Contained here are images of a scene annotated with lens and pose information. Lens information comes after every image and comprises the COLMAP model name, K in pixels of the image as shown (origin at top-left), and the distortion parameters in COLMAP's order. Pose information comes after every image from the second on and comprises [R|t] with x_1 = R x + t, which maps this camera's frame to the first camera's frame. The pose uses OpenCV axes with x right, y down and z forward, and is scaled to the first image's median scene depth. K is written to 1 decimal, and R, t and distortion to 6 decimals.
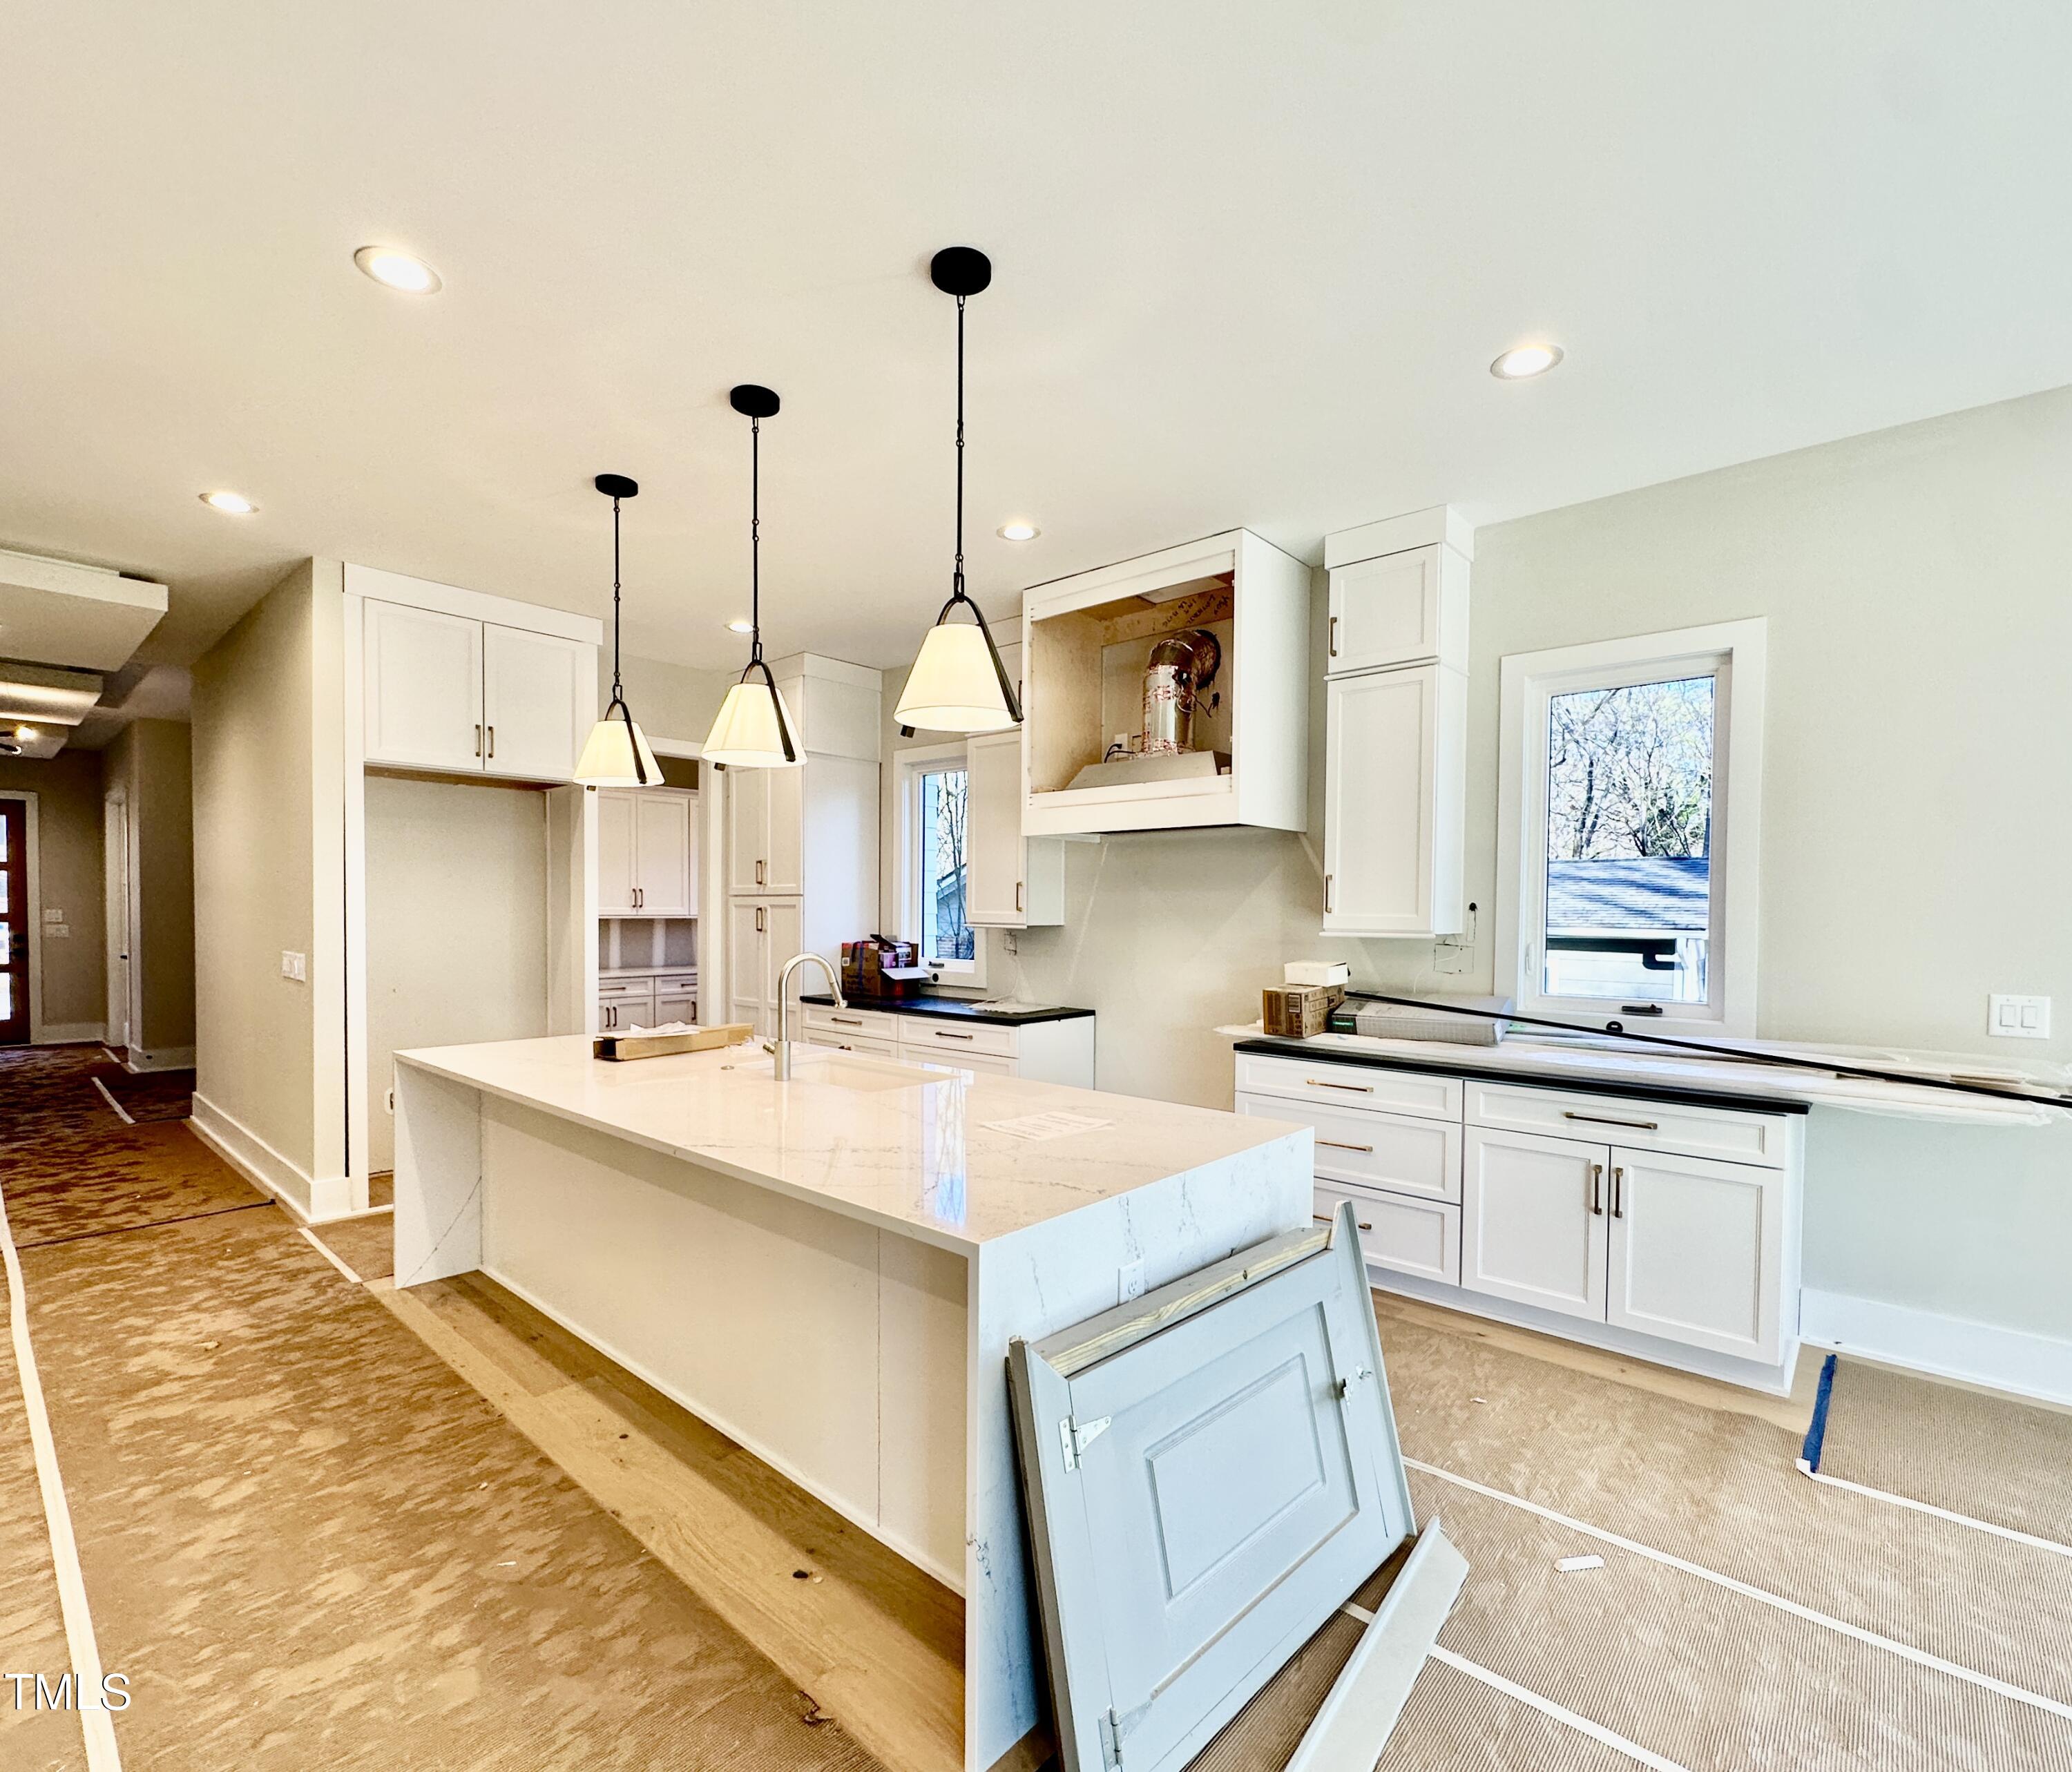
lens RADIAL K [[978.8, 0, 1000.2], [0, 978.8, 934.7], [0, 0, 1]] dist [0.001144, -0.000067]
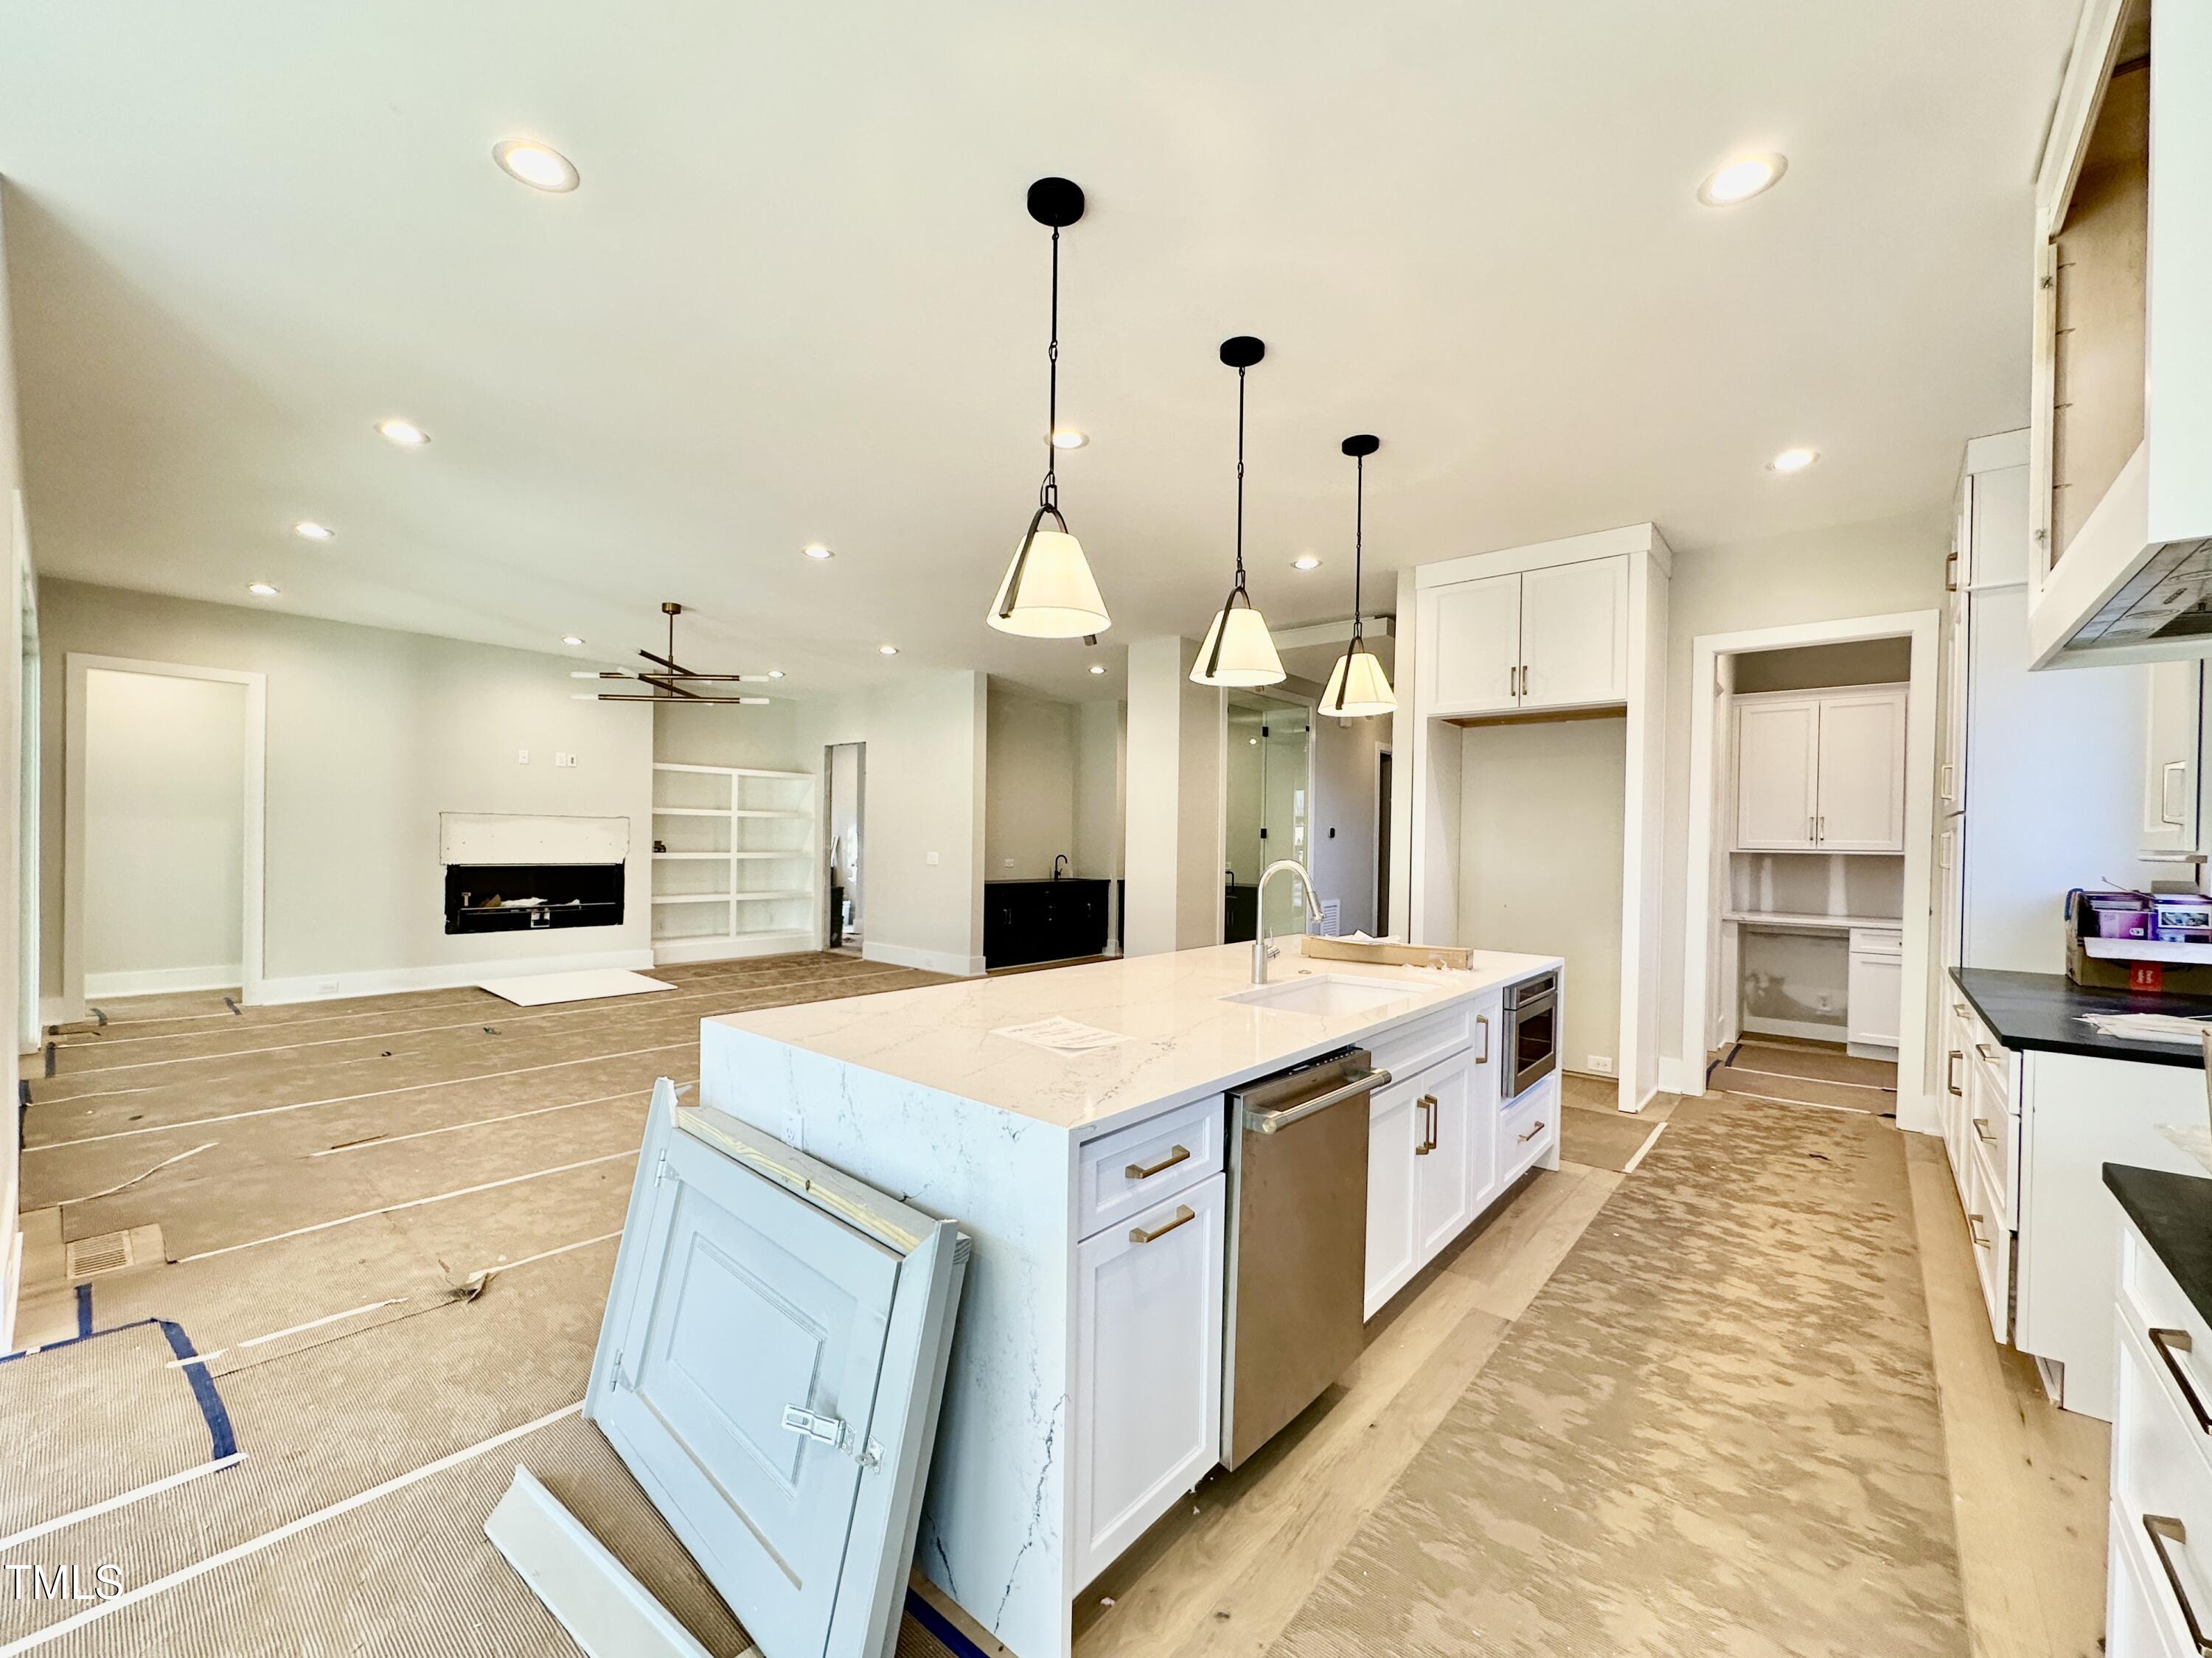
lens RADIAL K [[894.2, 0, 1105.6], [0, 894.2, 847.5], [0, 0, 1]] dist [-0.003455, -0.000139]
pose [[0.043744, 0.000450, -0.999043, 0.445523], [-0.042252, 0.999106, -0.001400, 0.009465], [0.998149, 0.042273, 0.043724, 0.500654]]
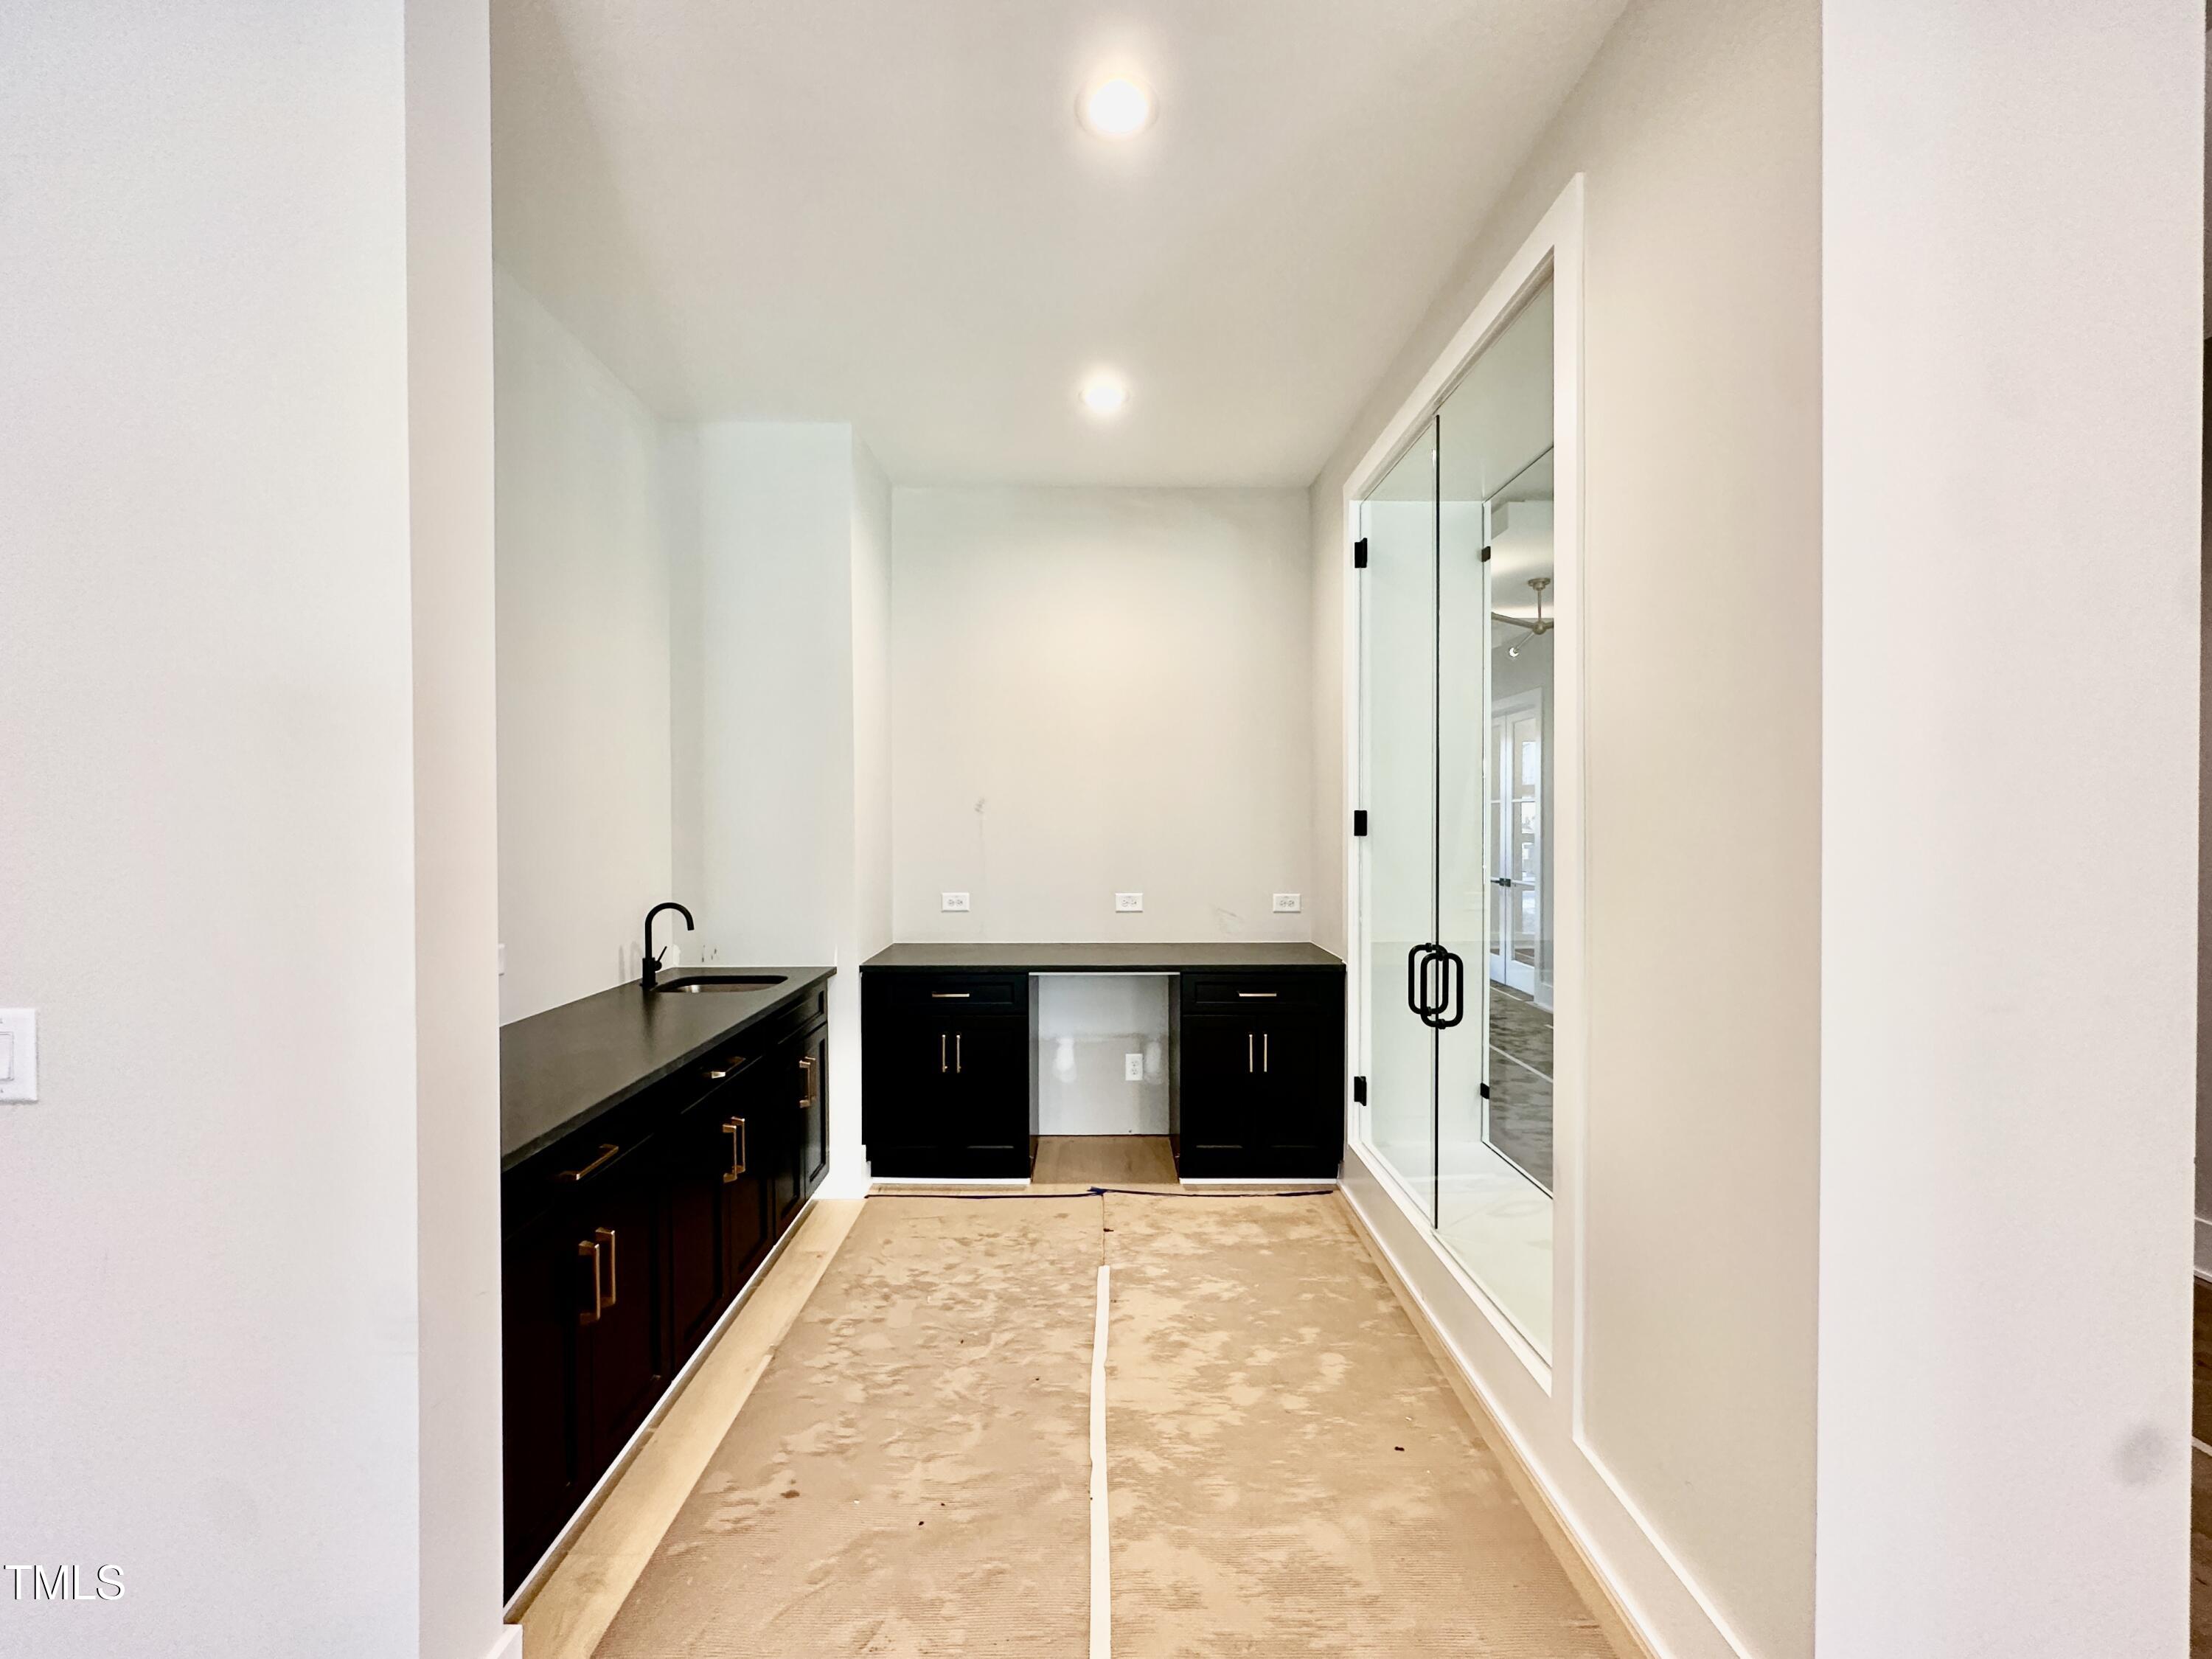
lens RADIAL K [[881.4, 0, 1106.0], [0, 881.4, 829.5], [0, 0, 1]] dist [0.000095, 0.000285]
pose [[0.693996, -0.001016, -0.719978, -1.032389], [-0.013148, 0.999814, -0.014085, -0.018170], [0.719858, 0.019241, 0.693854, 0.281217]]
